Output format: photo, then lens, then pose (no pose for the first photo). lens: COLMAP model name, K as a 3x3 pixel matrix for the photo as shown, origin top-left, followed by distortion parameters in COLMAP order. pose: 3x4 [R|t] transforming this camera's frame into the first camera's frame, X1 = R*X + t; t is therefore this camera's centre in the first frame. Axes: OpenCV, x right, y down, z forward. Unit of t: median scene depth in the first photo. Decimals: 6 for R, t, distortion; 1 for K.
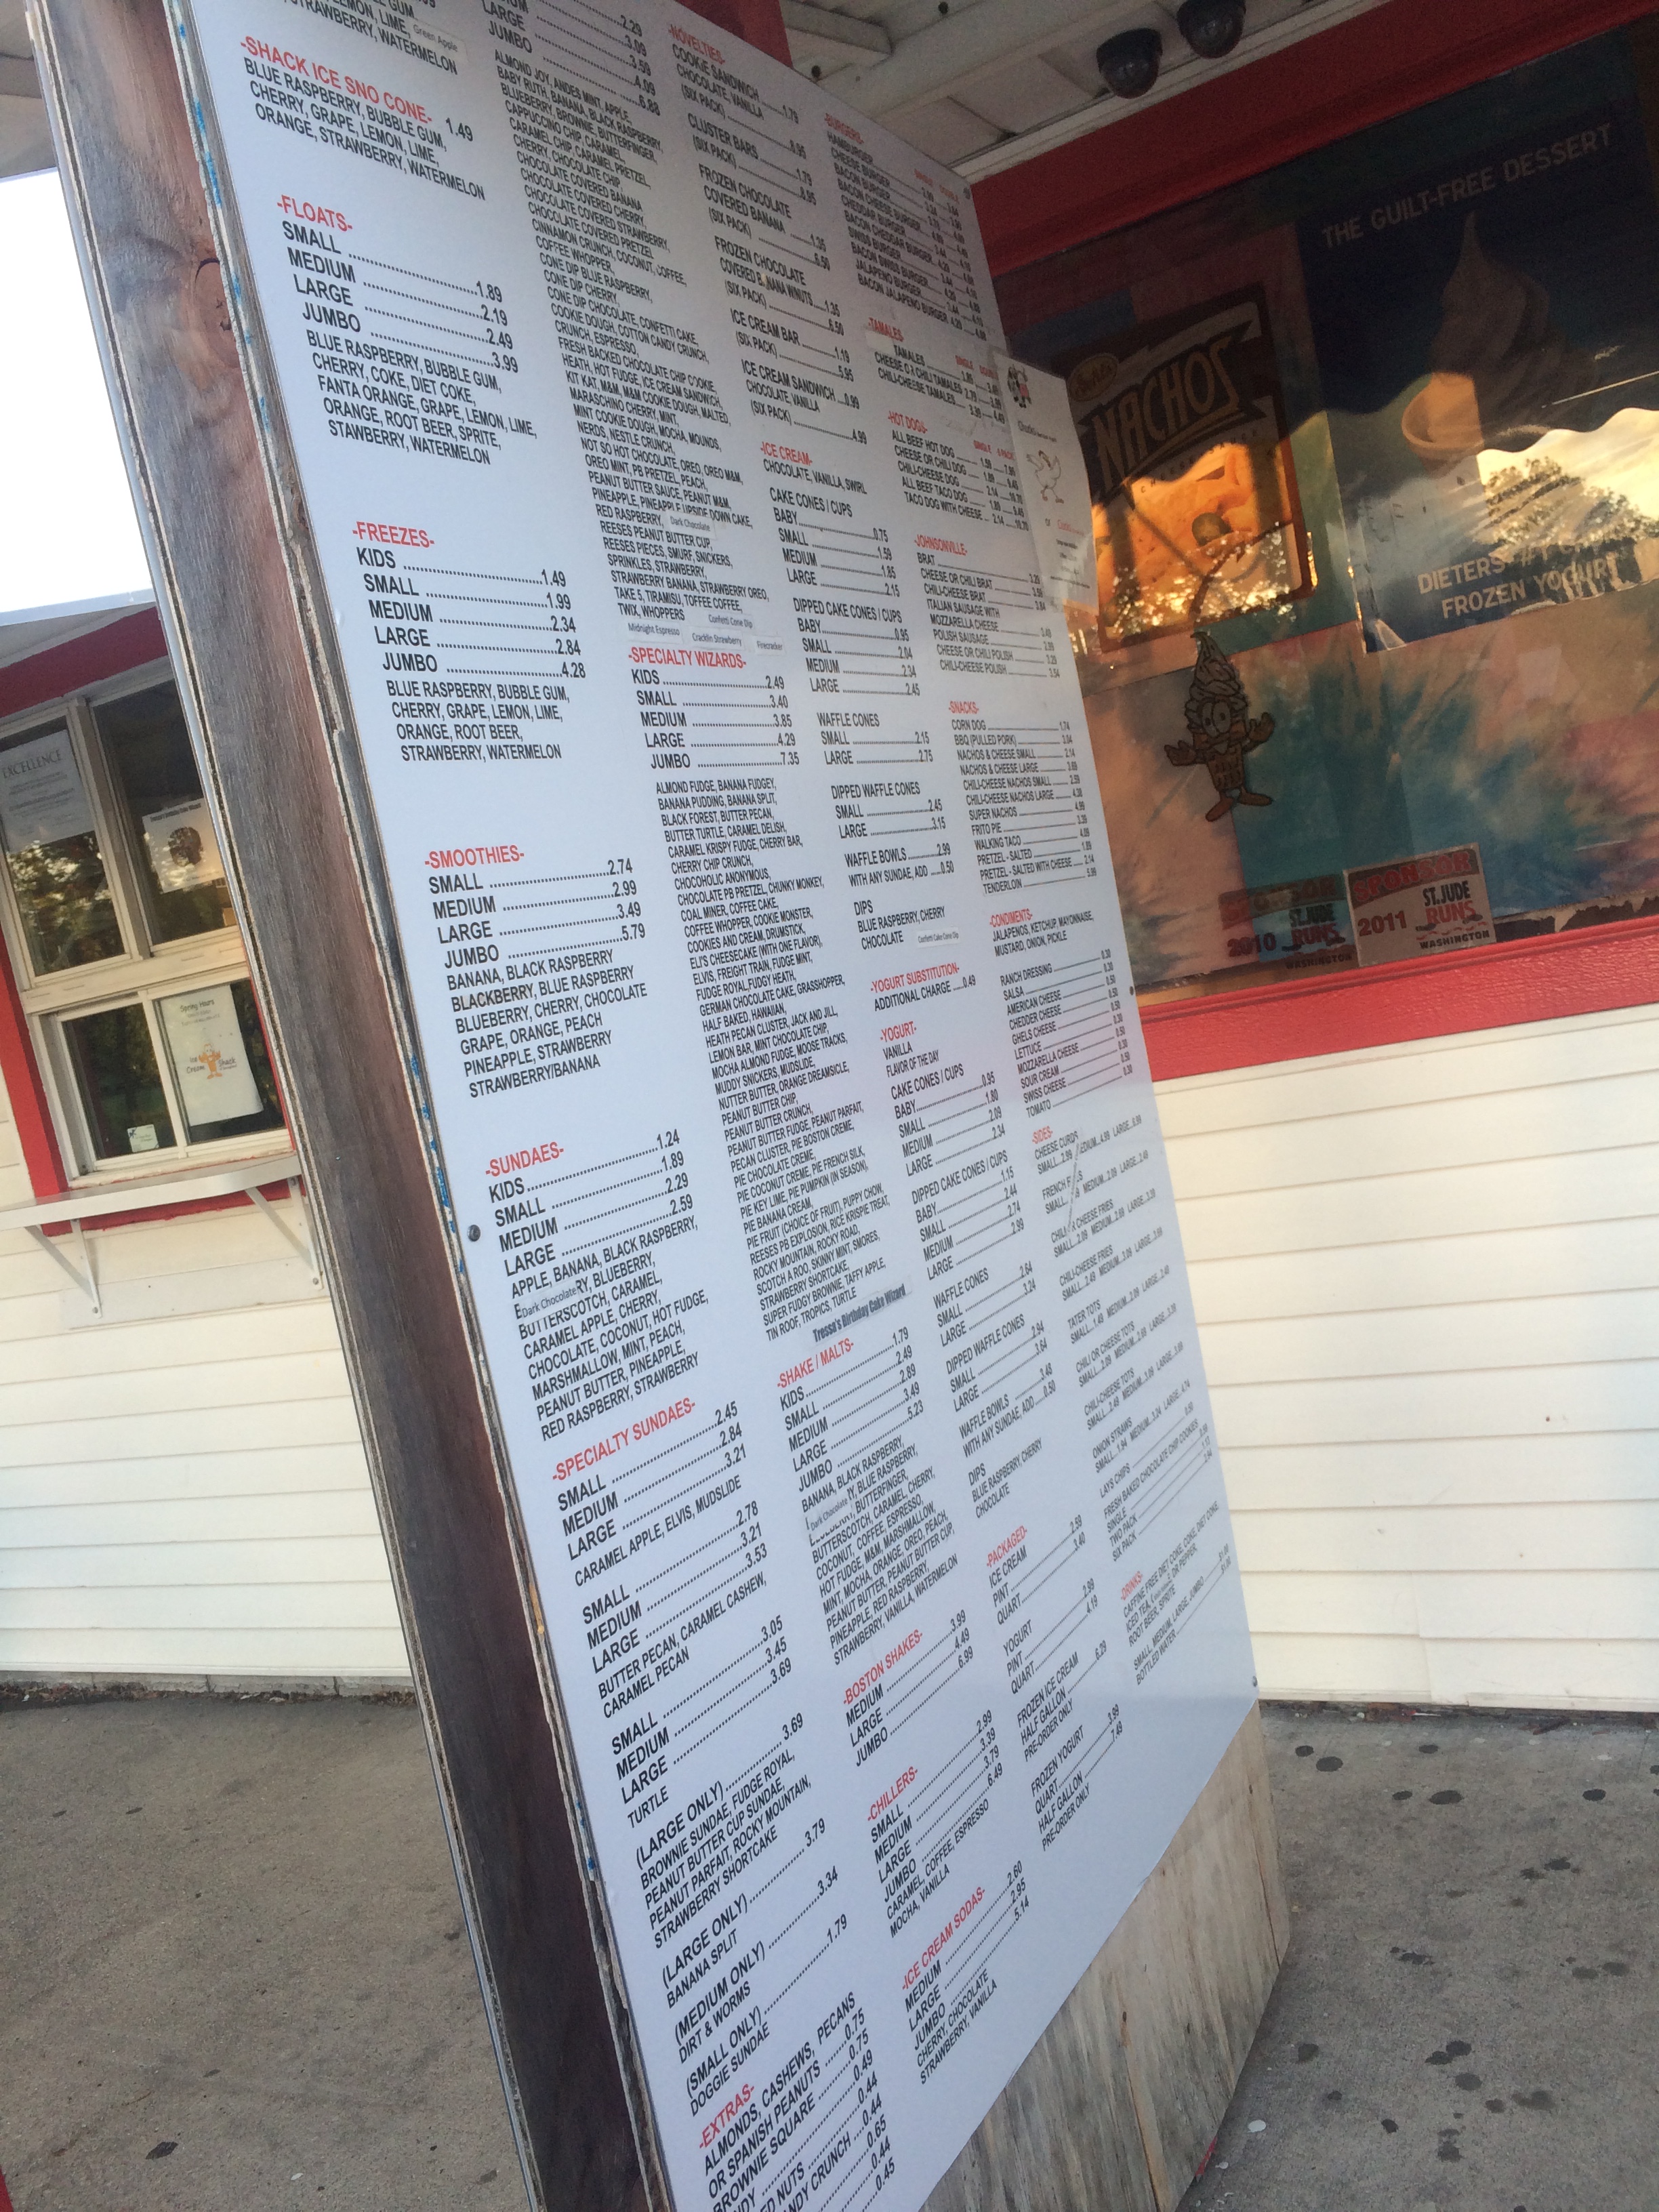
lens RADIAL K [[1909.3, 0, 833.6], [0, 1909.3, 1112.0], [0, 0, 1]] dist [0.060149, -0.061249]
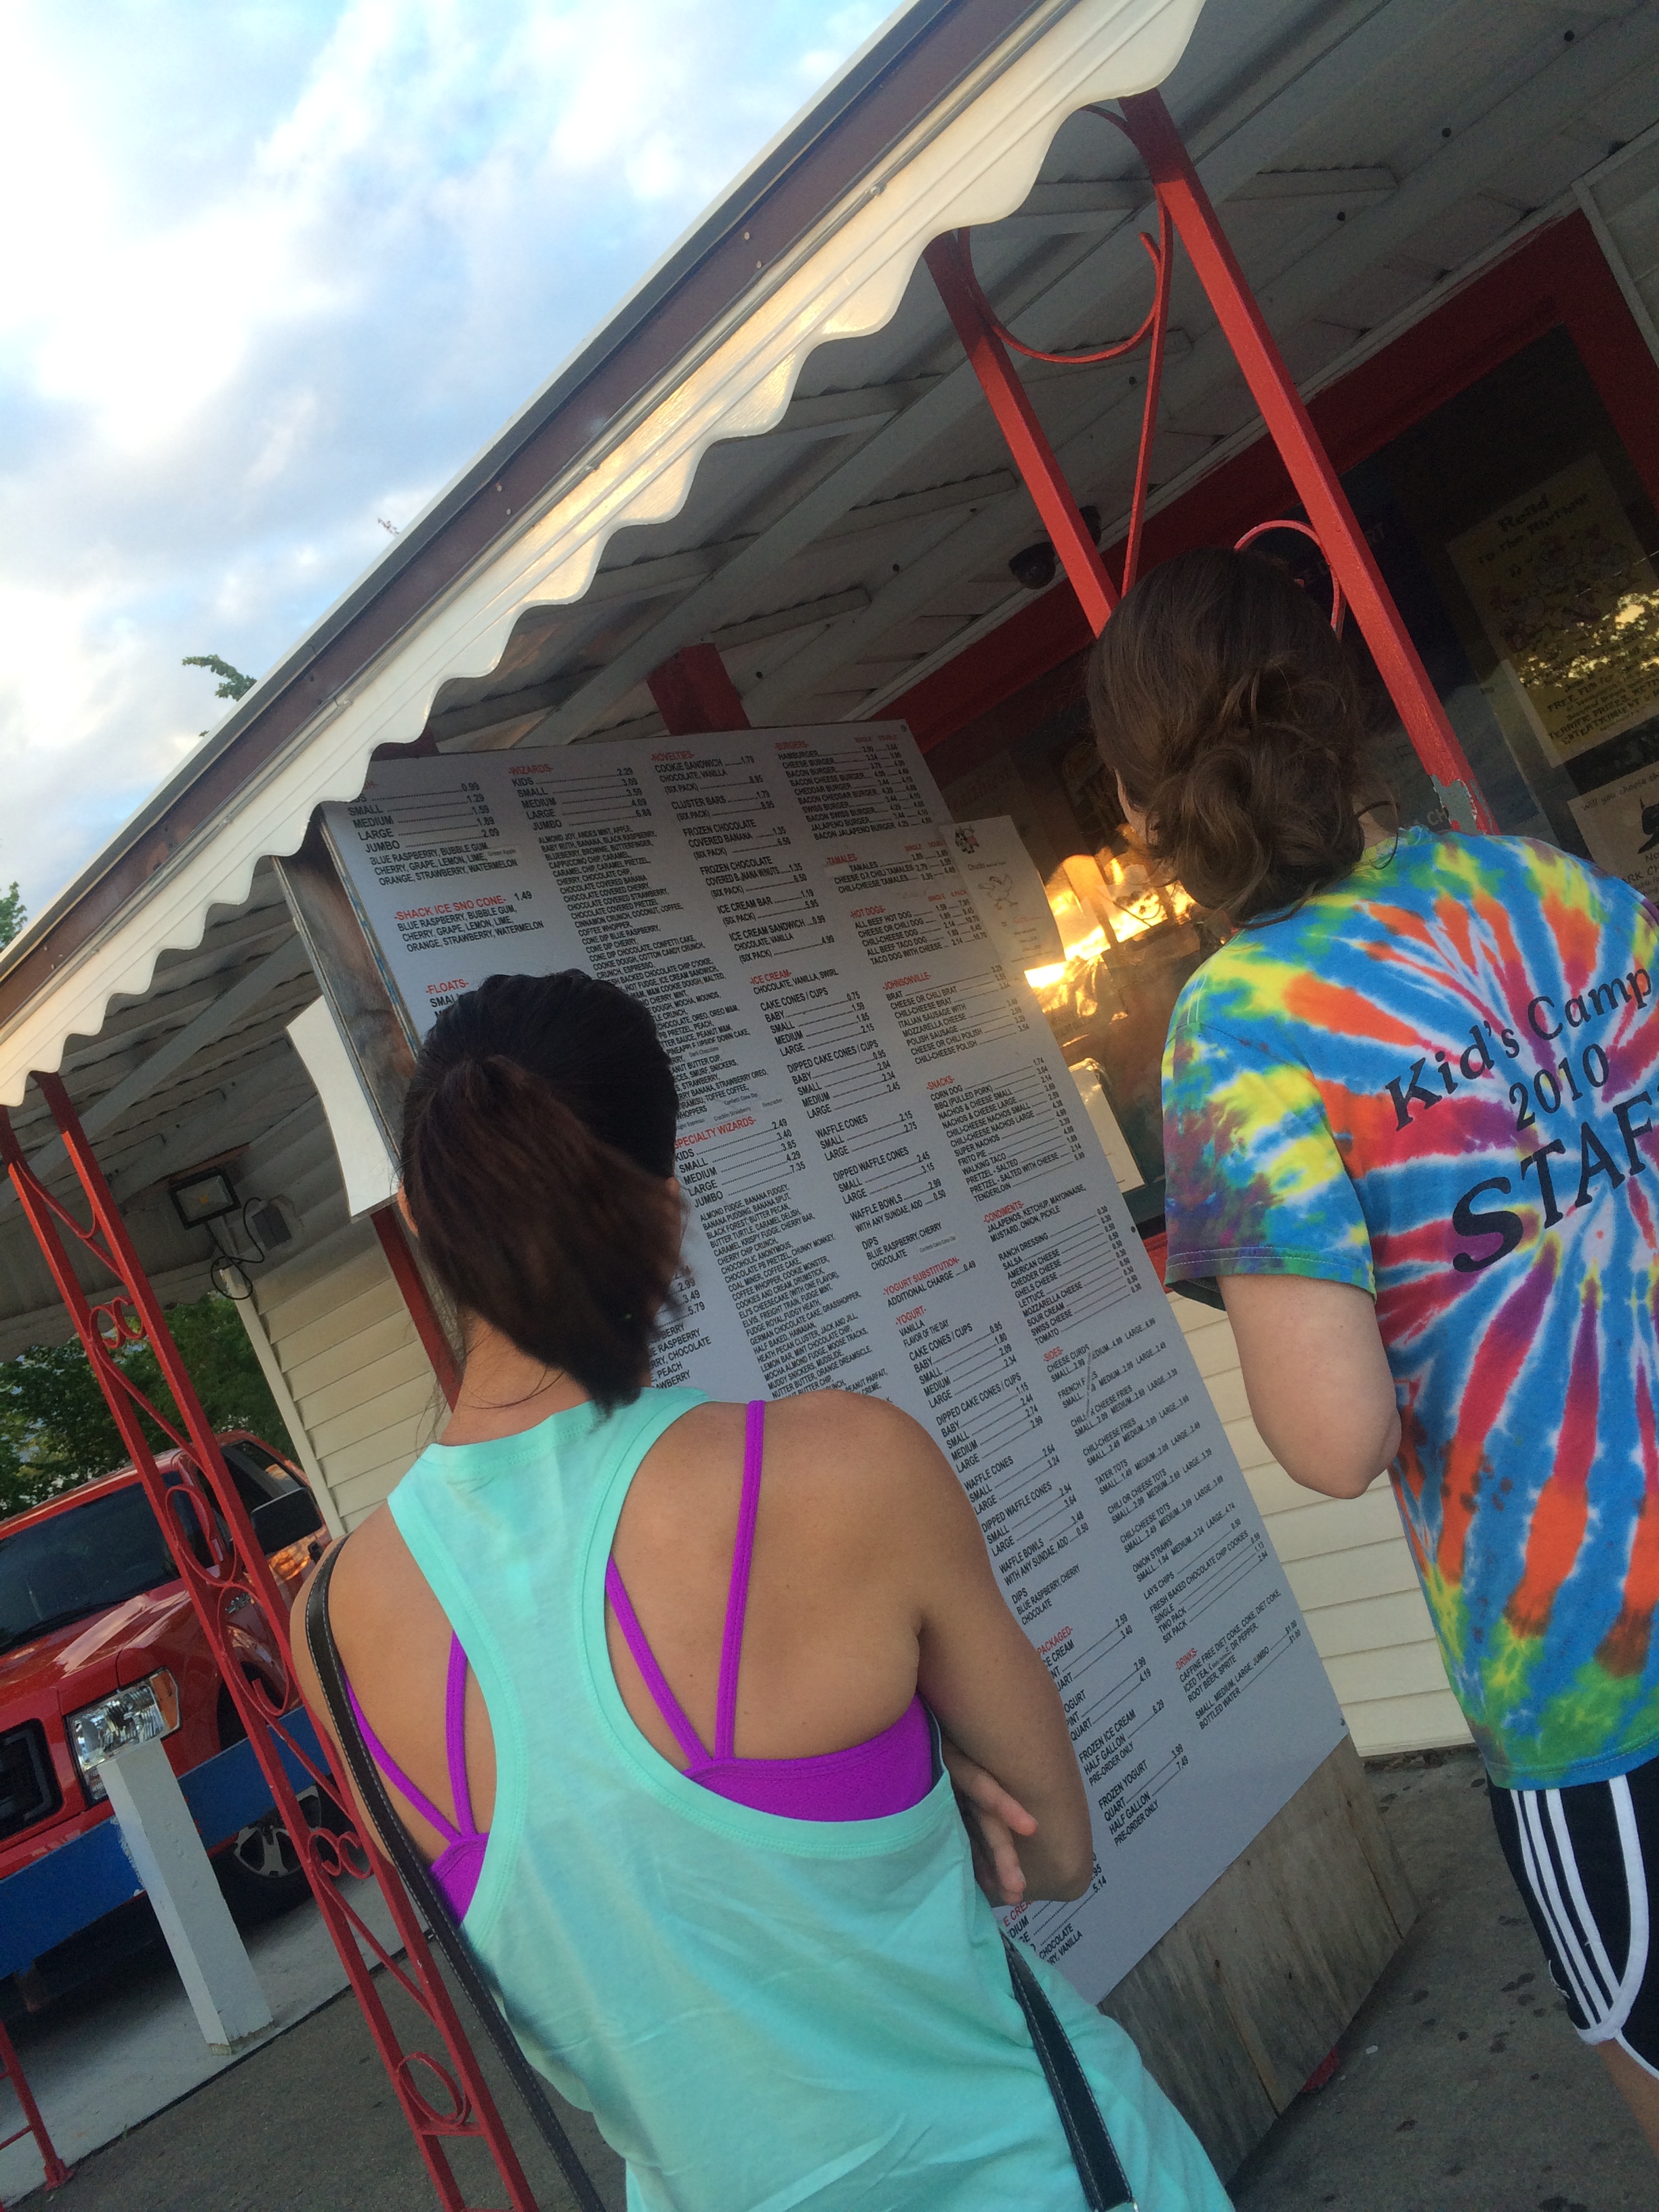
lens RADIAL K [[1909.3, 0, 833.1], [0, 1909.3, 1111.7], [0, 0, 1]] dist [0.060149, -0.061249]
pose [[0.955082, -0.206316, -0.212726, 0.323217], [0.186357, 0.976285, -0.110176, -0.042612], [0.230413, 0.065584, 0.970880, -0.506985]]
